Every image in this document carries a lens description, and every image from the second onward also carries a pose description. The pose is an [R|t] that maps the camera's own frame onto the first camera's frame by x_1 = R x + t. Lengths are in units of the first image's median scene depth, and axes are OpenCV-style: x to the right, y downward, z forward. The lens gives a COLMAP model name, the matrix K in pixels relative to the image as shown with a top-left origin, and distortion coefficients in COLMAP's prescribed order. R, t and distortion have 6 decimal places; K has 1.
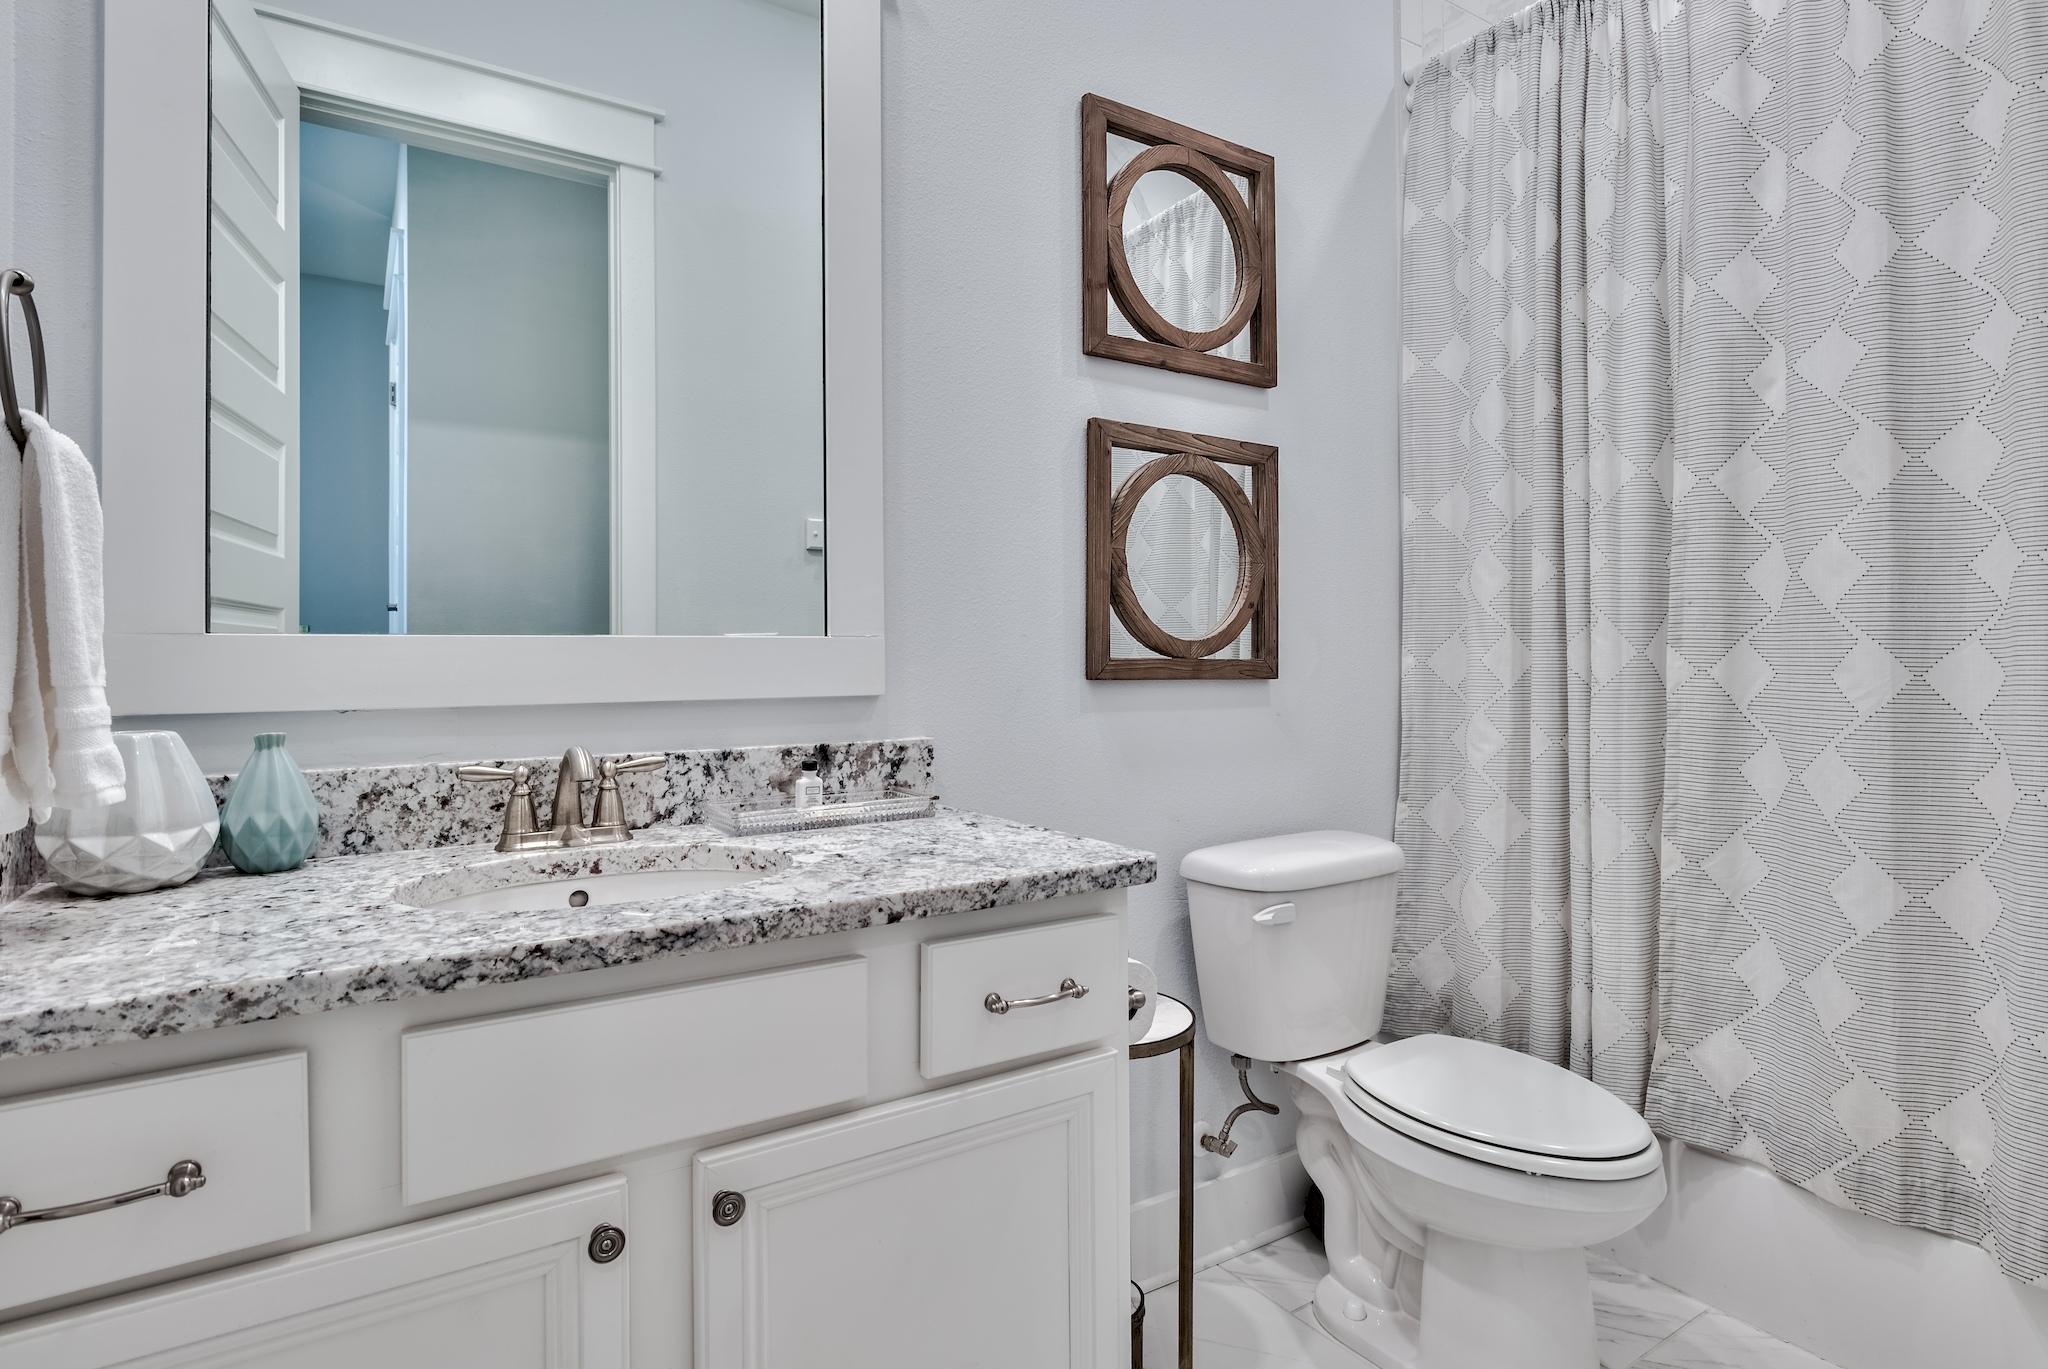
lens RADIAL K [[1009.1, 0, 1079.3], [0, 1009.1, 639.1], [0, 0, 1]] dist [-0.004715, 0.000285]
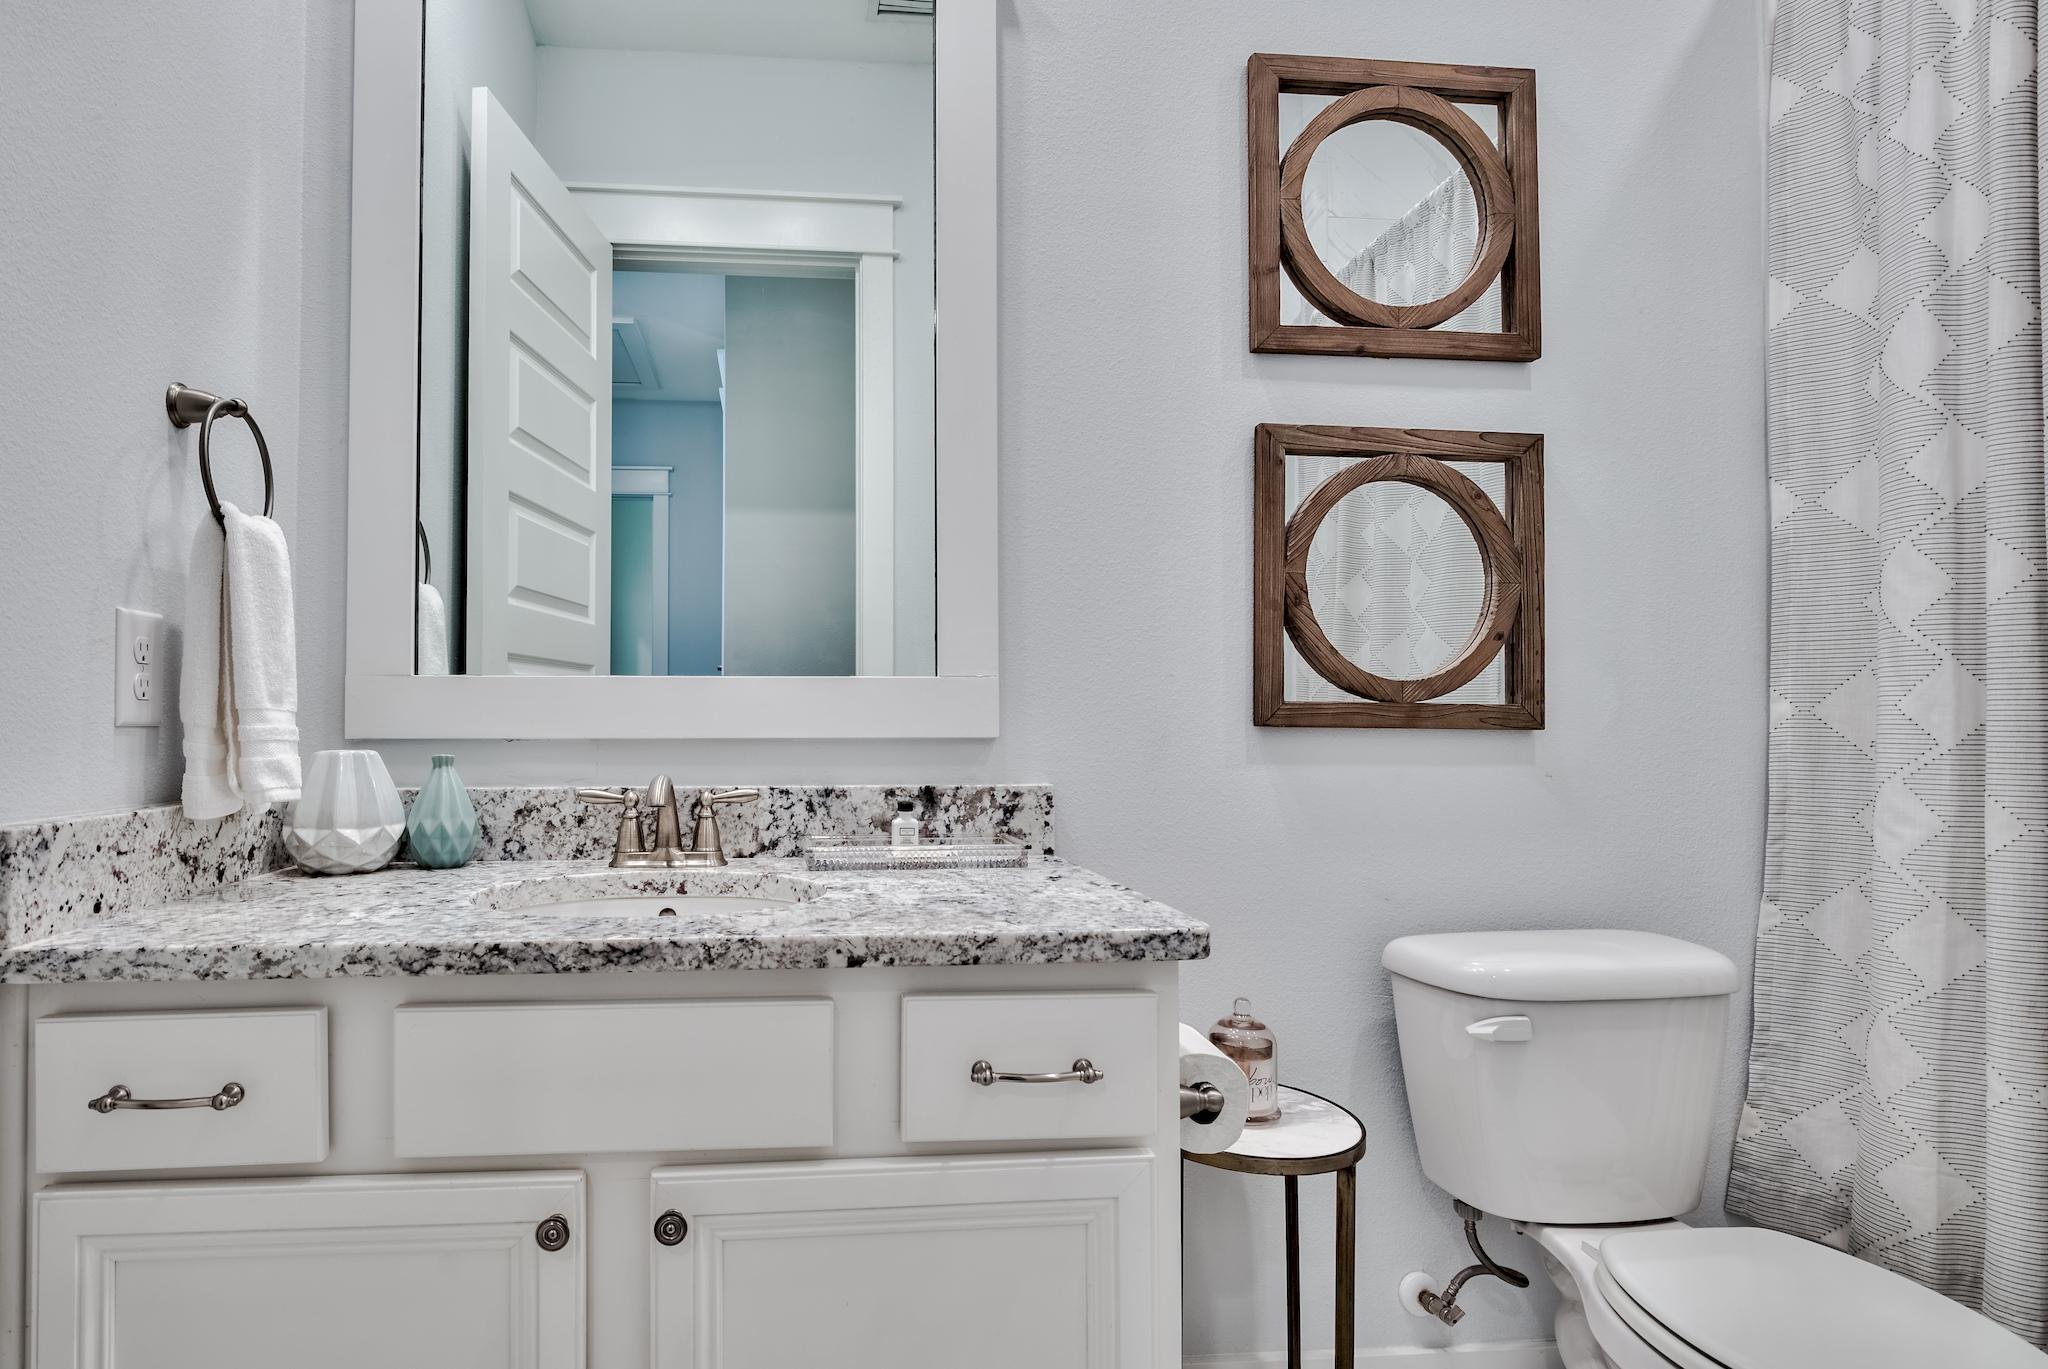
lens RADIAL K [[1009.1, 0, 1022.6], [0, 1009.1, 698.6], [0, 0, 1]] dist [-0.004715, 0.000285]
pose [[0.887178, -0.010456, -0.461309, 0.226301], [0.005977, 0.999920, -0.011170, 0.024643], [0.461389, 0.007153, 0.887169, 0.136828]]
